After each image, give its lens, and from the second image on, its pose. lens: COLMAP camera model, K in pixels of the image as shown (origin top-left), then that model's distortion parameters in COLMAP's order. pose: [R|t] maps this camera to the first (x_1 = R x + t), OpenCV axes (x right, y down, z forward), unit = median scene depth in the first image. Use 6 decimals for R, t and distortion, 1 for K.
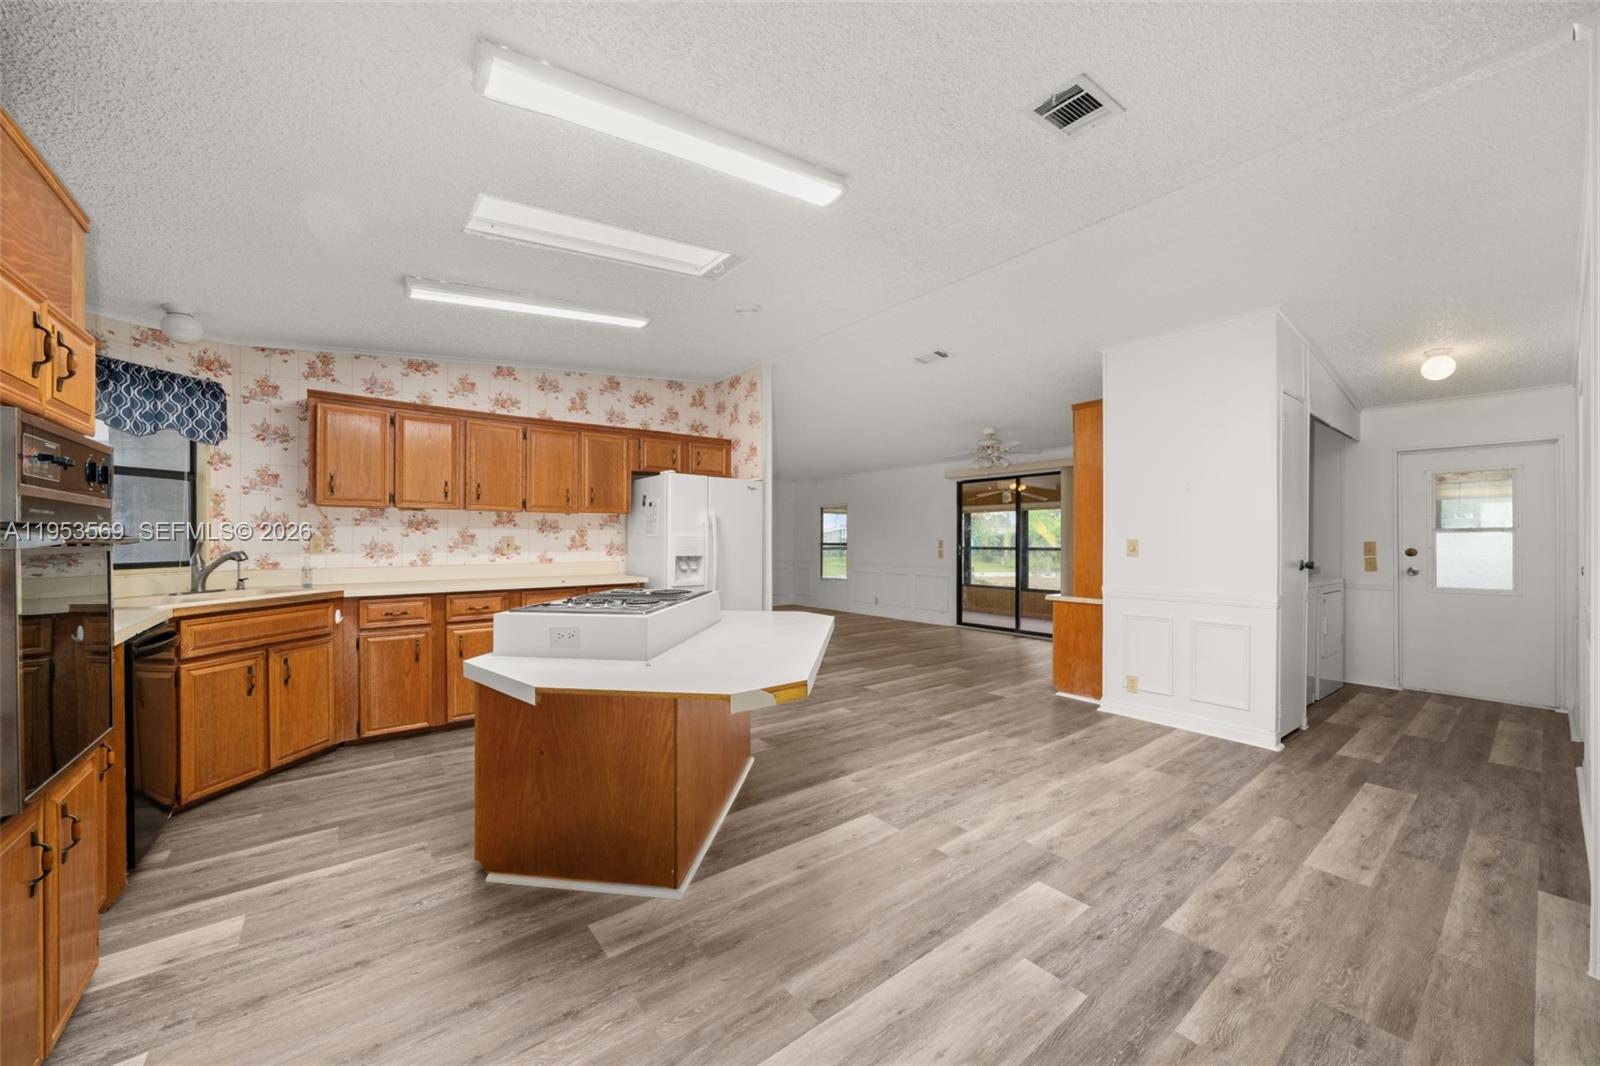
lens RADIAL K [[583.6, 0, 782.2], [0, 583.6, 535.1], [0, 0, 1]] dist [0.002552, 0.000136]
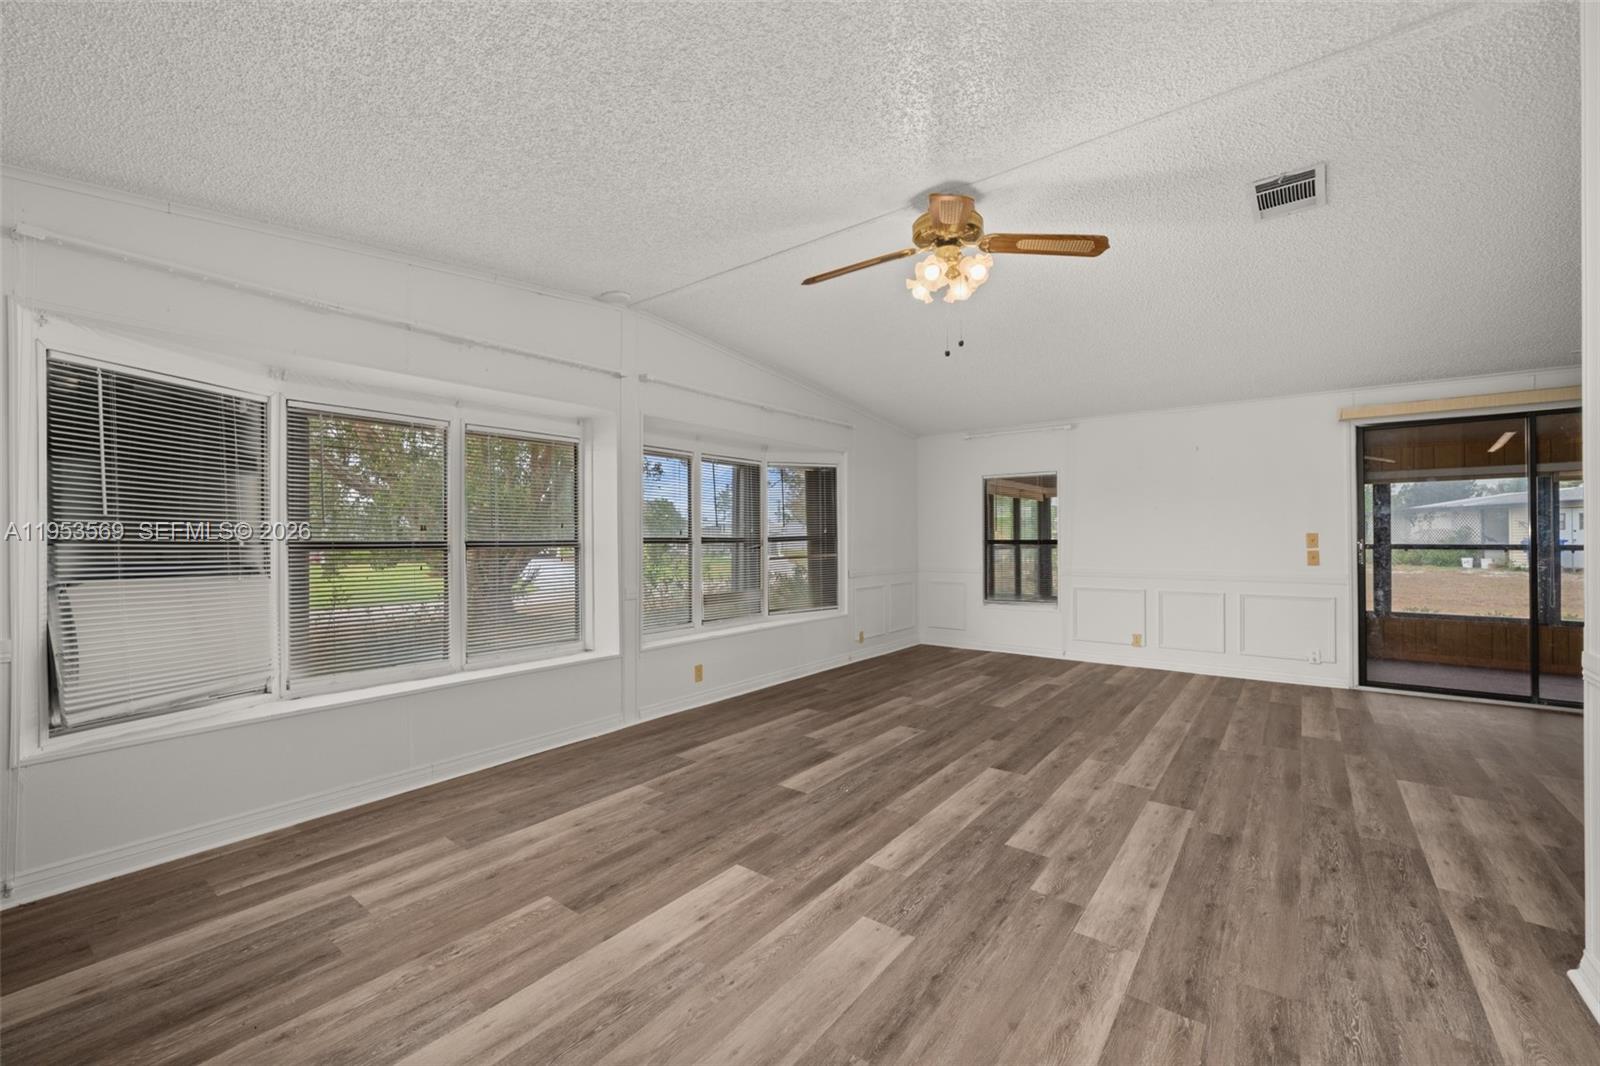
lens RADIAL K [[651.5, 0, 781.9], [0, 651.5, 535.6], [0, 0, 1]] dist [-0.001142, 0.000364]
pose [[0.968755, -0.010522, 0.247795, -0.894798], [0.008685, 0.999926, 0.008505, 0.003900], [-0.247866, -0.006087, 0.968775, 1.276625]]
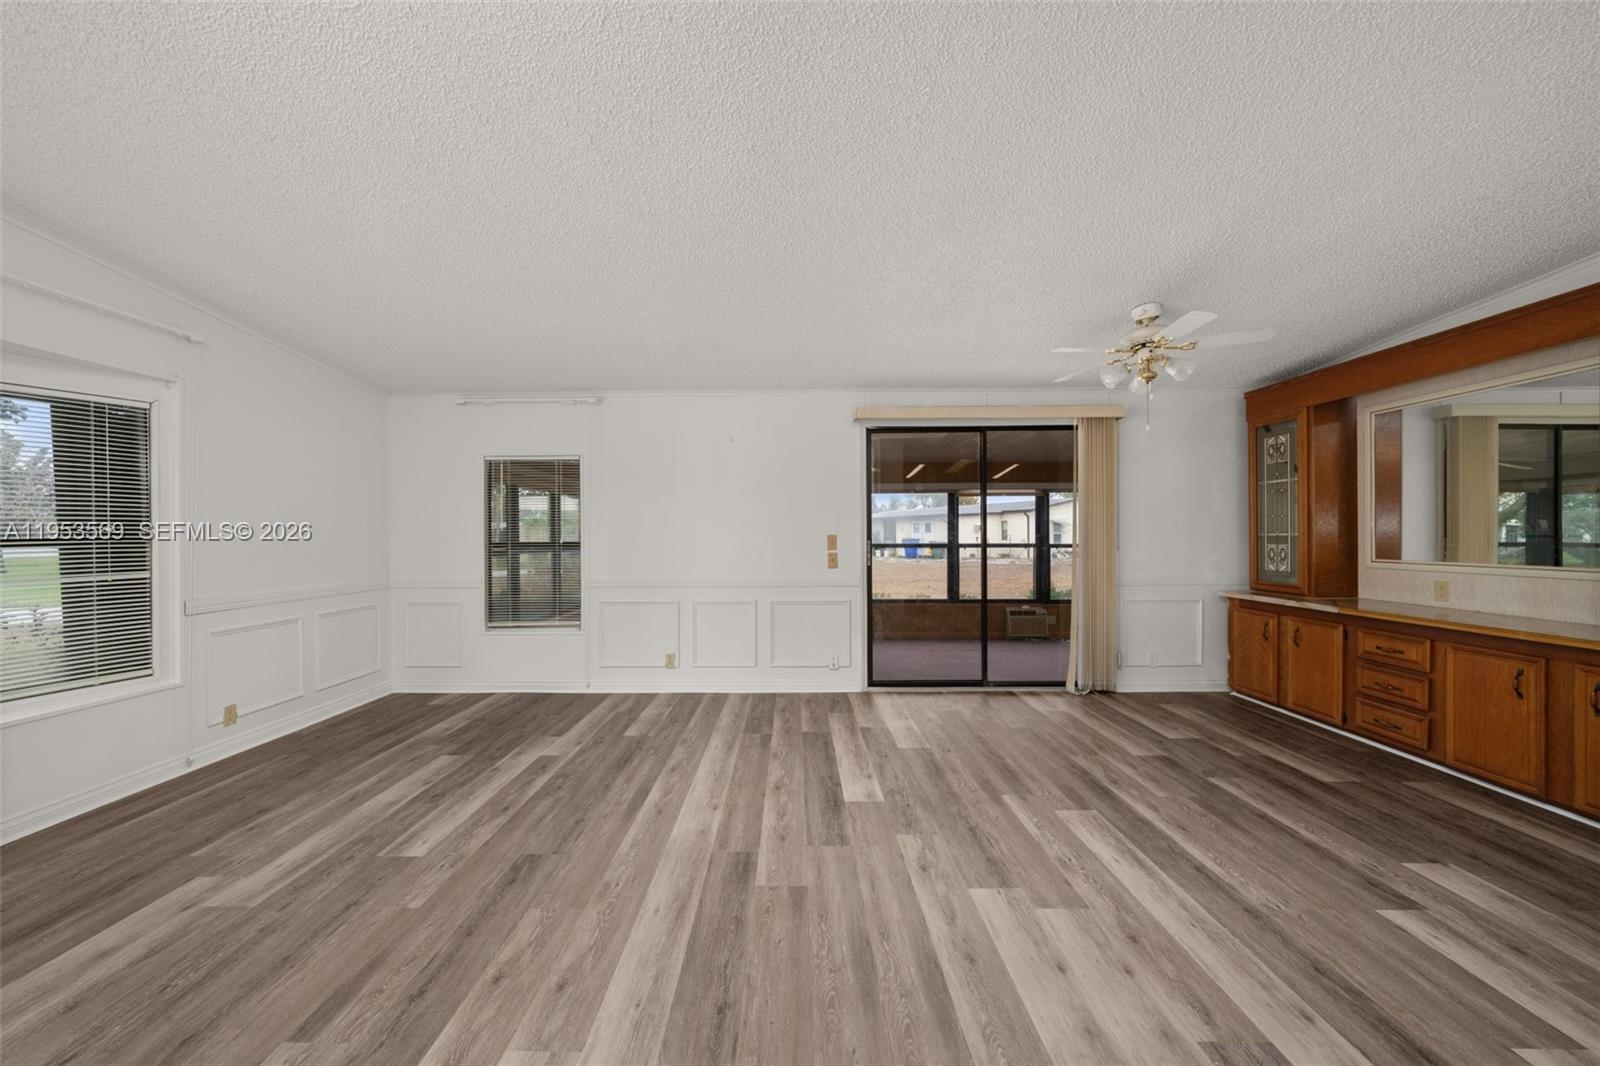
lens RADIAL K [[550.0, 0, 784.4], [0, 550.0, 538.0], [0, 0, 1]] dist [-0.005477, 0.000002]
pose [[0.615884, -0.012093, 0.787744, -0.369010], [0.001279, 0.999896, 0.014350, 0.011555], [-0.787836, -0.007831, 0.615836, 1.755805]]
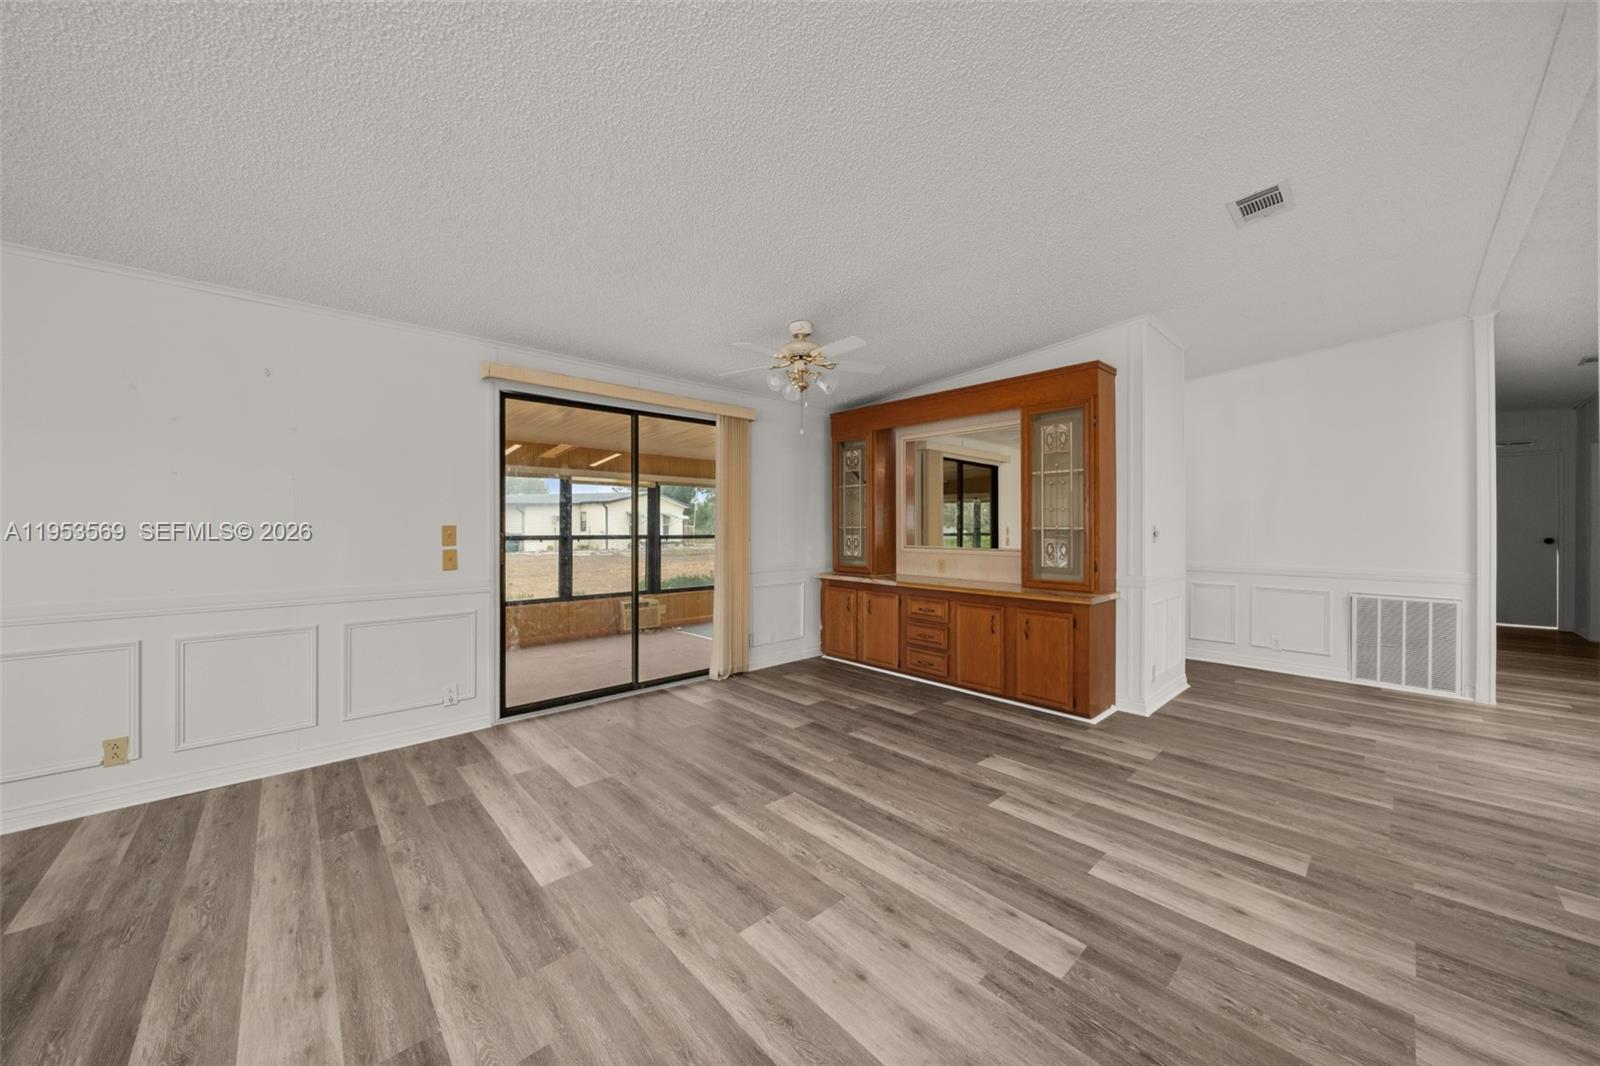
lens RADIAL K [[561.9, 0, 789.0], [0, 561.9, 524.6], [0, 0, 1]] dist [-0.005149, 0.000107]
pose [[-0.085056, -0.003639, 0.996370, -0.318511], [-0.010372, 0.999942, 0.002766, 0.012109], [-0.996322, -0.010099, -0.085089, 1.941261]]
